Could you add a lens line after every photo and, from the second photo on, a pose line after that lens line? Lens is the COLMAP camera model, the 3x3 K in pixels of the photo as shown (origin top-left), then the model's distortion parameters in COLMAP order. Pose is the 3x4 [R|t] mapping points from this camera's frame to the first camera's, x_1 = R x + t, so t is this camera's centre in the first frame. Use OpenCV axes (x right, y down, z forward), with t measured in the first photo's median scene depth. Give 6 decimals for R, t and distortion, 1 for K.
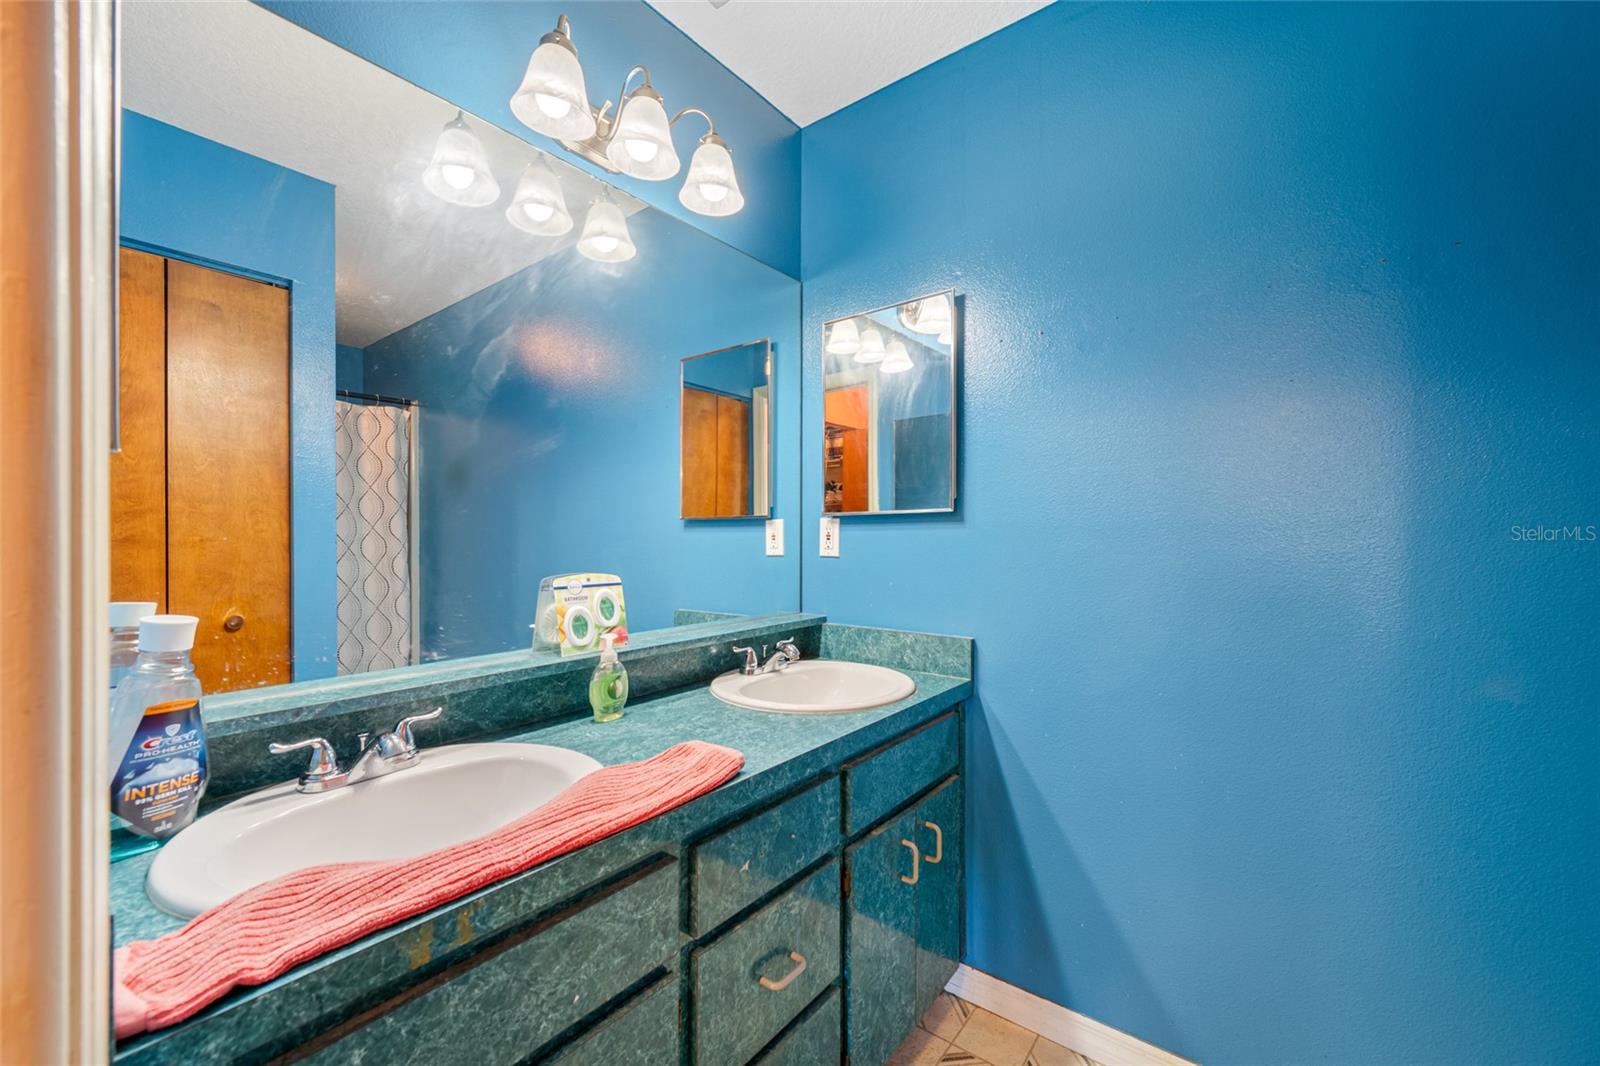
lens RADIAL K [[638.6, 0, 799.5], [0, 638.6, 534.4], [0, 0, 1]] dist [0.012876, -0.000032]
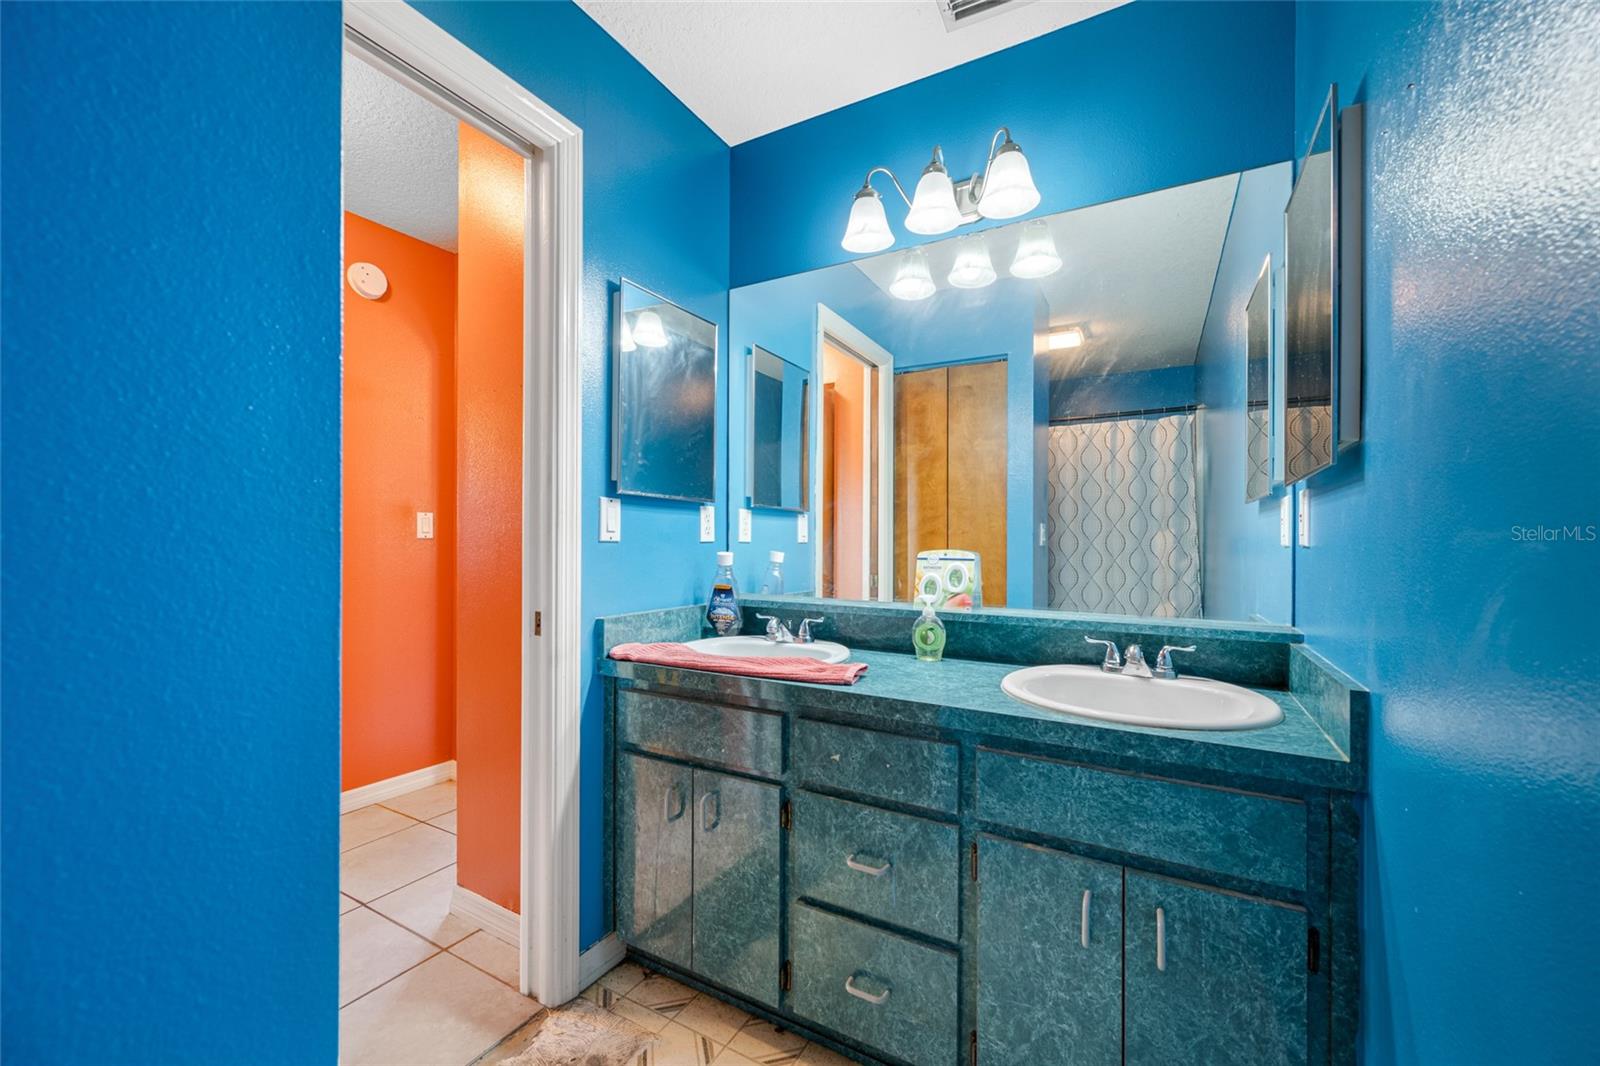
lens RADIAL K [[638.6, 0, 797.9], [0, 638.6, 536.6], [0, 0, 1]] dist [0.012876, -0.000032]
pose [[0.146572, -0.003863, -0.989193, 0.912051], [-0.005159, 0.999976, -0.004670, 0.044019], [0.989187, 0.005788, 0.146548, 0.530742]]
